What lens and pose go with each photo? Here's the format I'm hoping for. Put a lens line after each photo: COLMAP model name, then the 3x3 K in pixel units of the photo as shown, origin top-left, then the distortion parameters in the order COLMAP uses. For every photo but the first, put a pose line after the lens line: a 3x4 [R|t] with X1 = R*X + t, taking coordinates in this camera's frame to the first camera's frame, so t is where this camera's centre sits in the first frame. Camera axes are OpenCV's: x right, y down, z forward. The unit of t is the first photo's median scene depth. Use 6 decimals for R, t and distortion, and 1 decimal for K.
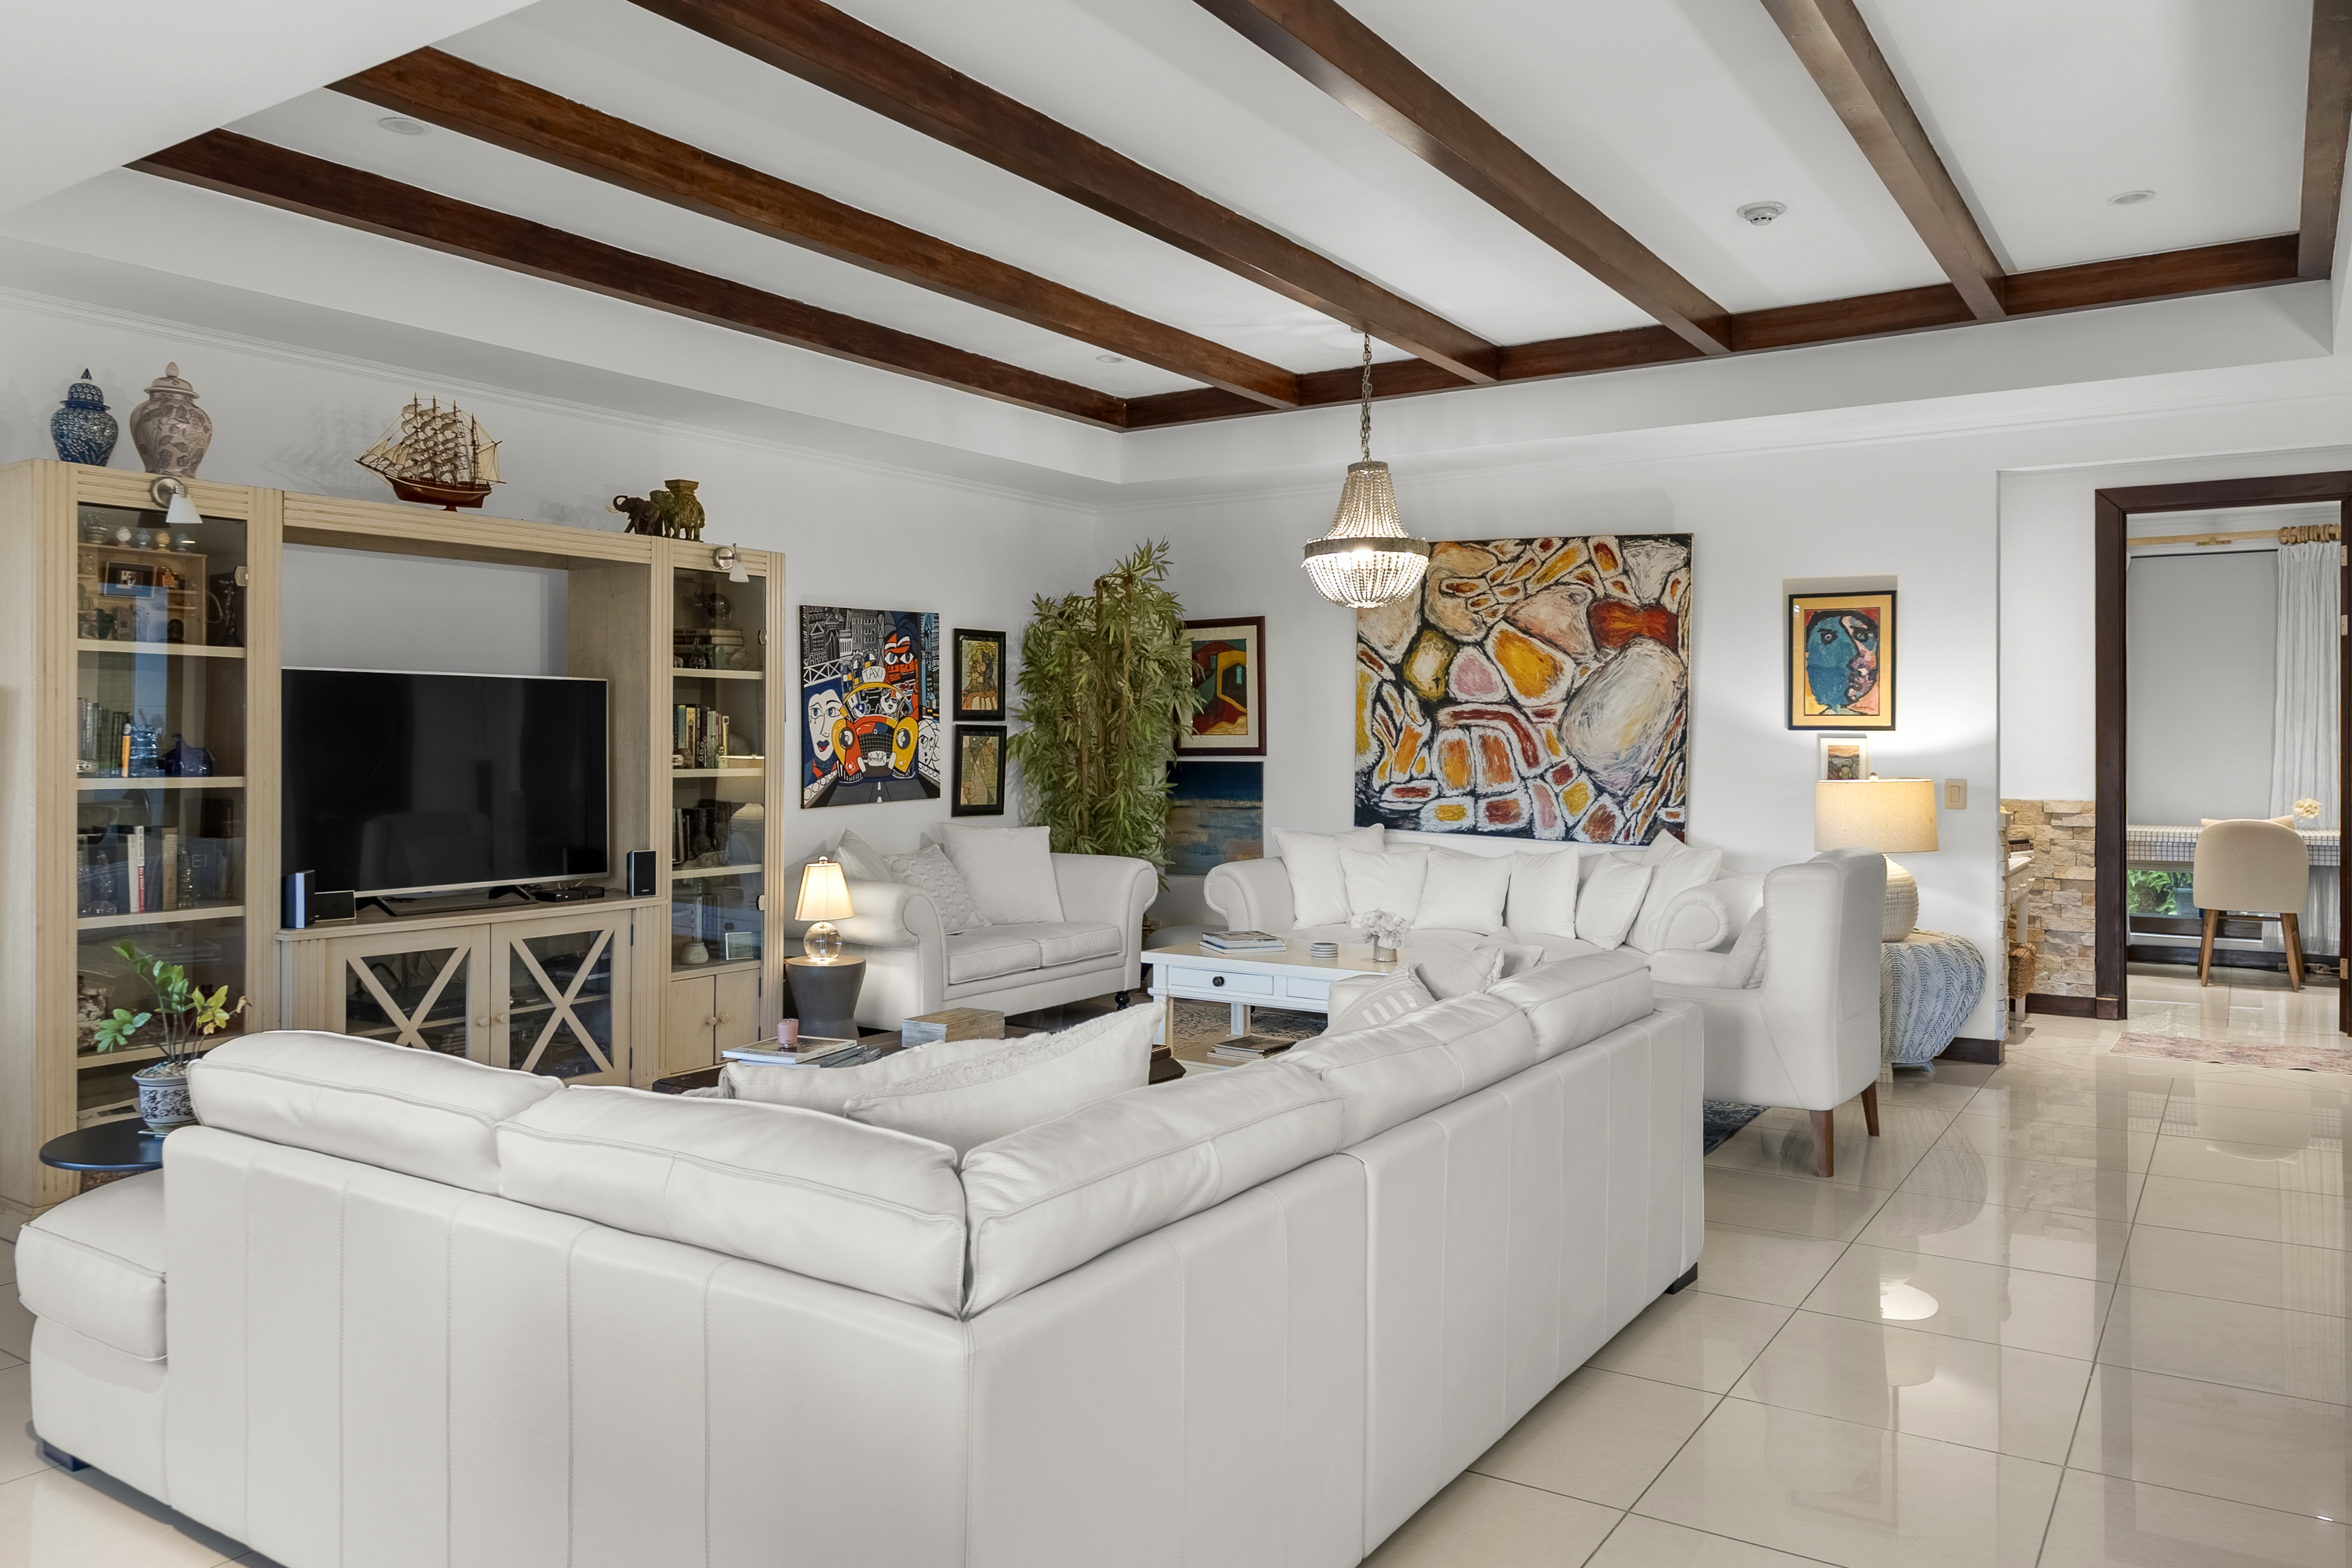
lens RADIAL K [[1659.2, 0, 1176.0], [0, 1659.2, 784.0], [0, 0, 1]] dist [0.002865, 0.000135]
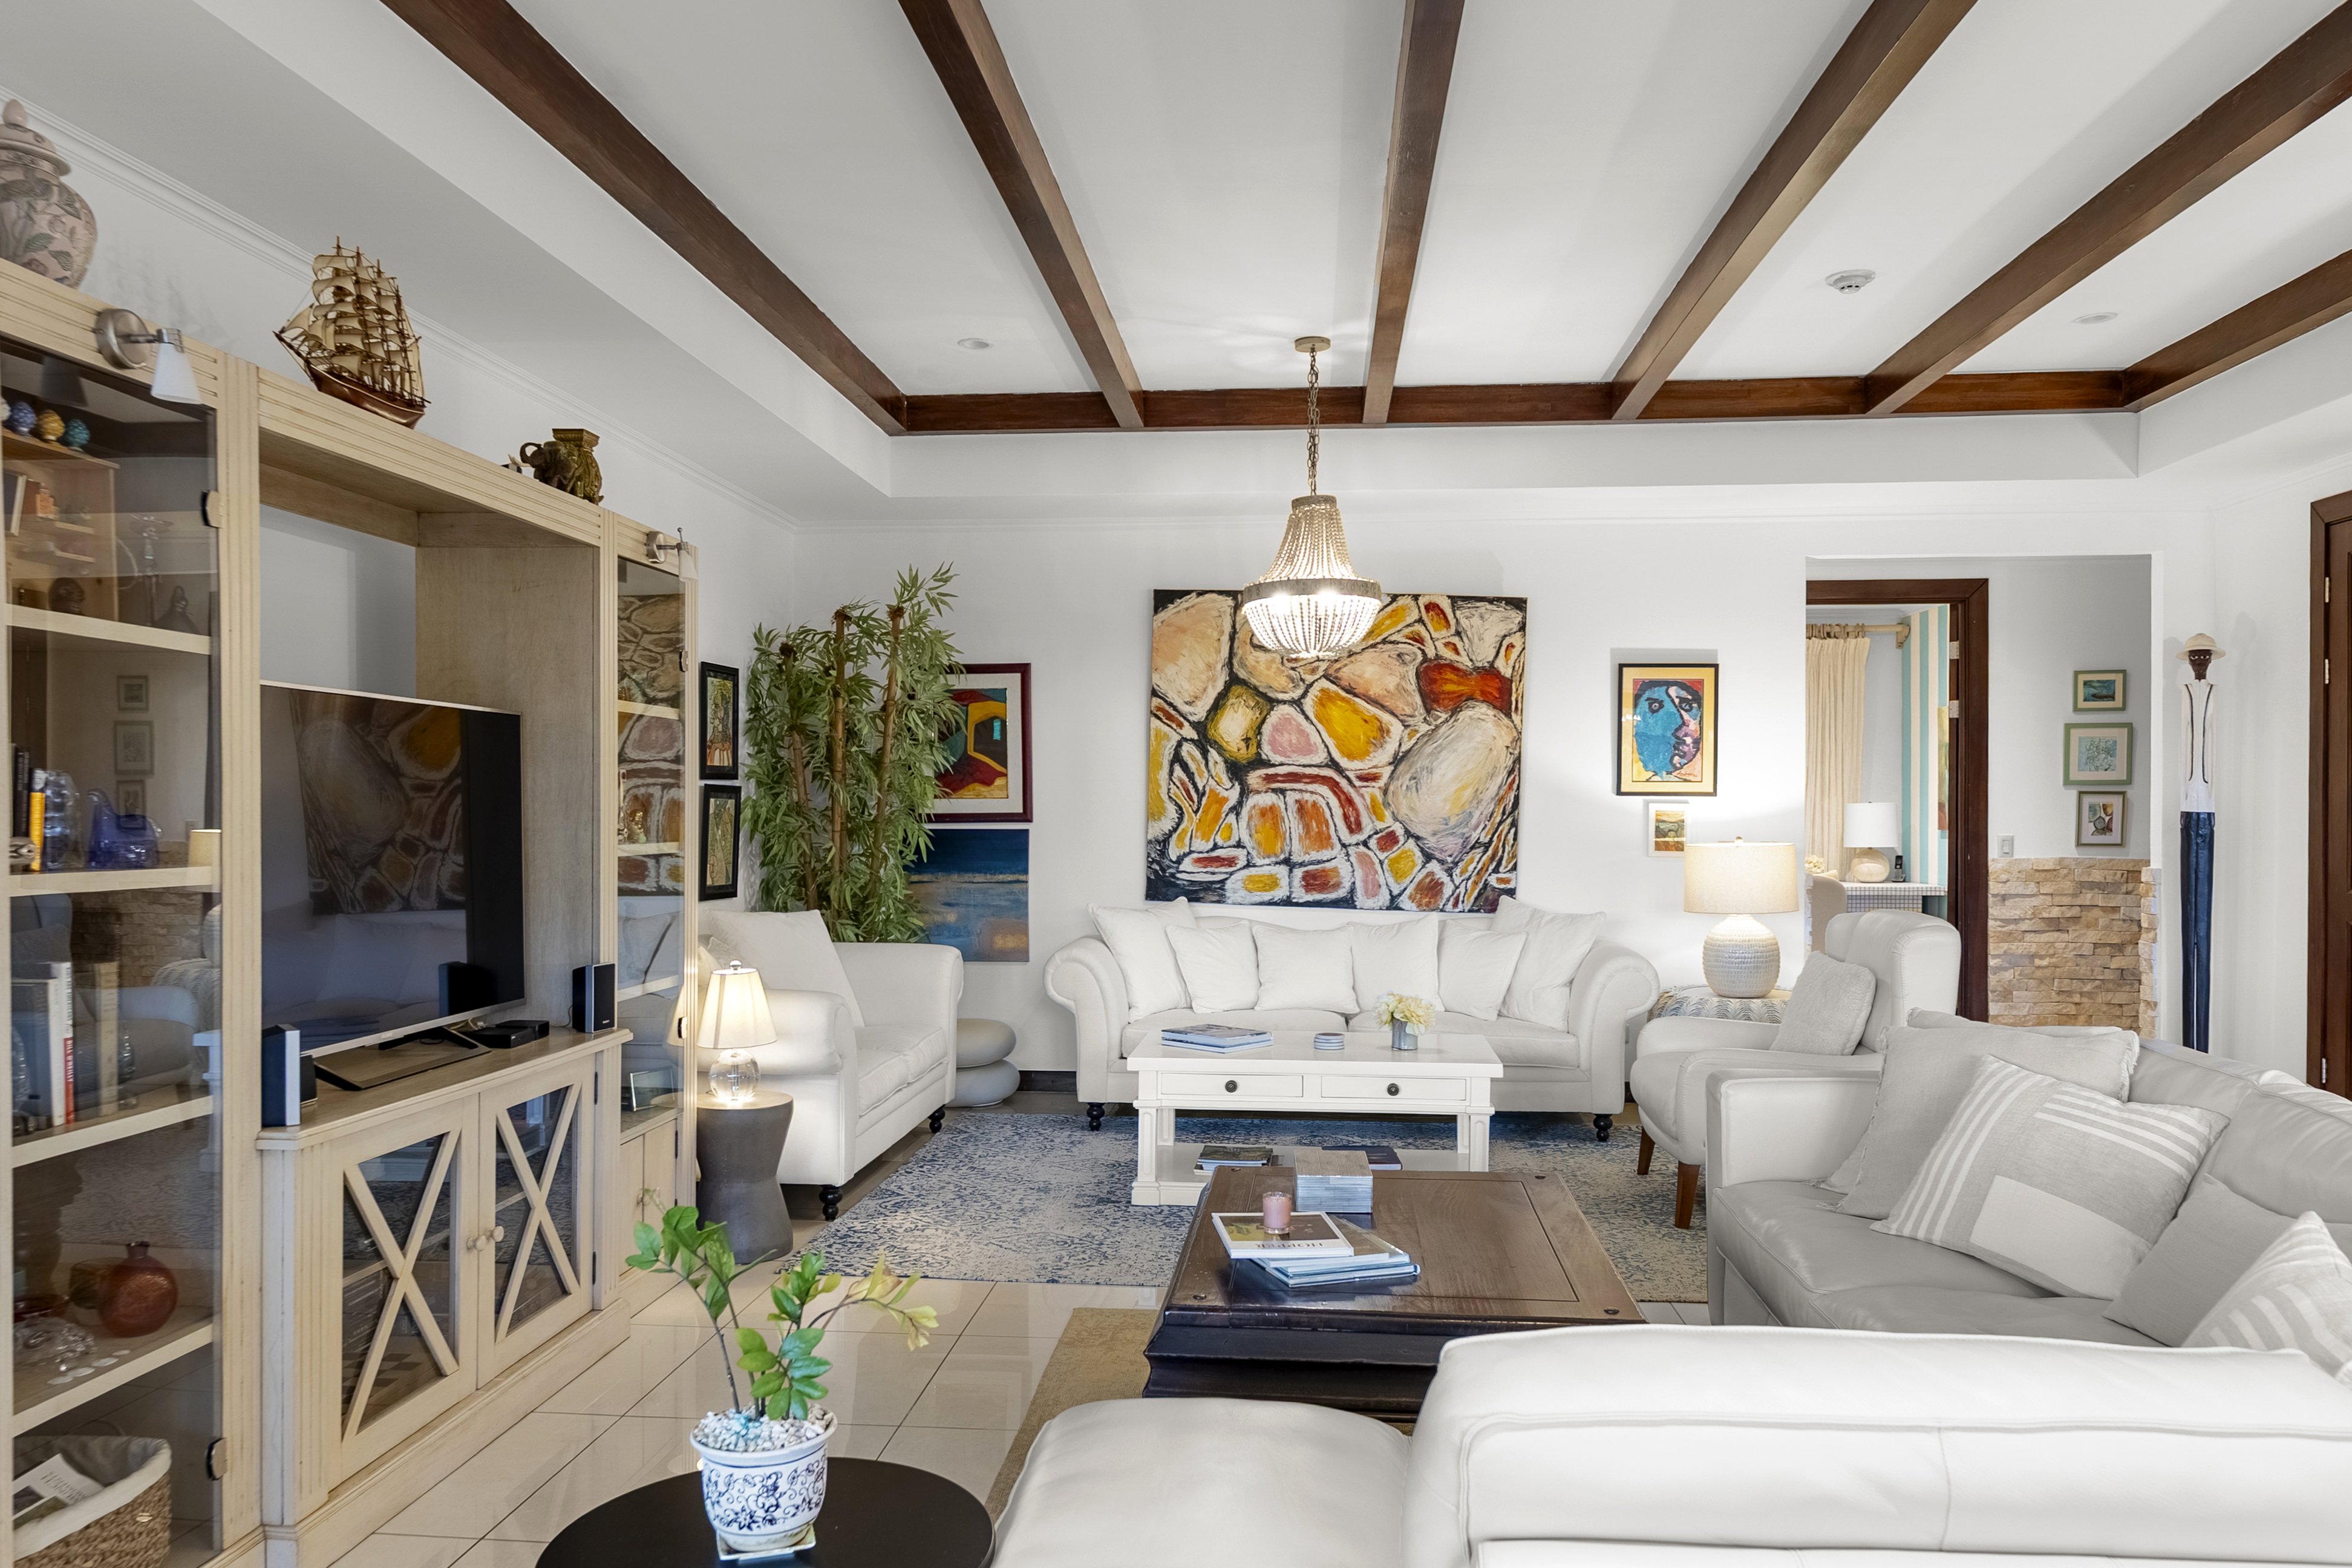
lens RADIAL K [[1660.4, 0, 1179.0], [0, 1660.4, 847.8], [0, 0, 1]] dist [0.000439, 0.003634]
pose [[0.876619, -0.010605, 0.481068, -0.332620], [0.011188, 0.999936, 0.001657, -0.004676], [-0.481055, 0.003930, 0.876682, 0.213728]]
